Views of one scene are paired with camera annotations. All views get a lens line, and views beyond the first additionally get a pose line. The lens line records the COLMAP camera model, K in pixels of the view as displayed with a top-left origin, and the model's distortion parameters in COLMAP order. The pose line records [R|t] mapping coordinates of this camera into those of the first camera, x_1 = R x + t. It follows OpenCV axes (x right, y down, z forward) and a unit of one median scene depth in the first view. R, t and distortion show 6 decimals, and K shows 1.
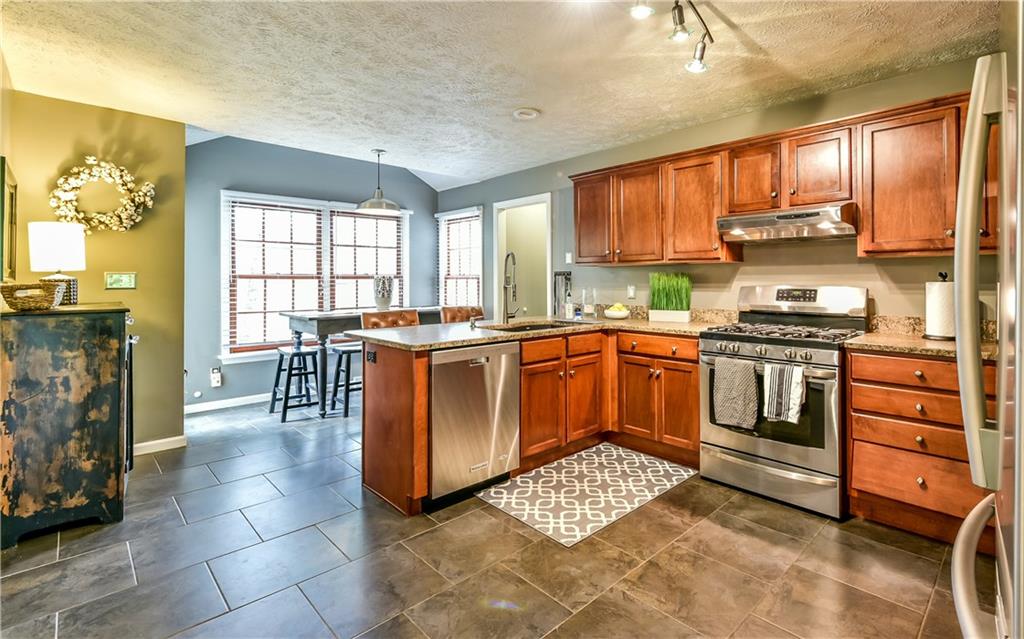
lens RADIAL K [[481.0, 0, 546.5], [0, 481.0, 276.6], [0, 0, 1]] dist [0.003337, 0.000529]
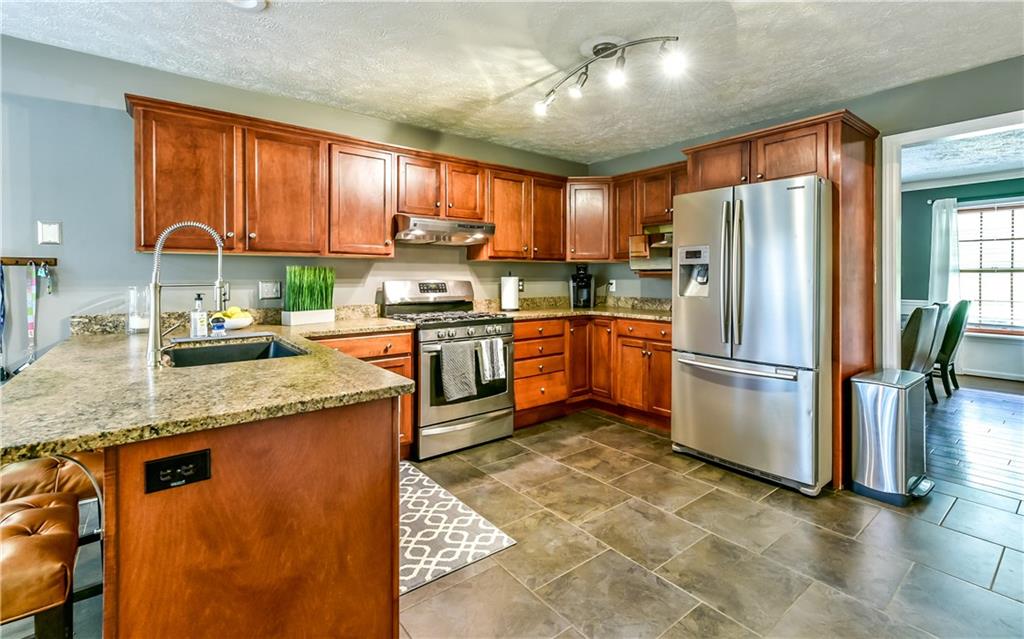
lens RADIAL K [[463.3, 0, 542.4], [0, 463.3, 280.8], [0, 0, 1]] dist [0.001974, 0.000592]
pose [[0.079710, -0.006095, 0.996799, -0.746507], [-0.007874, 0.999946, 0.006744, 0.011904], [-0.996787, -0.008386, 0.079658, 0.724507]]
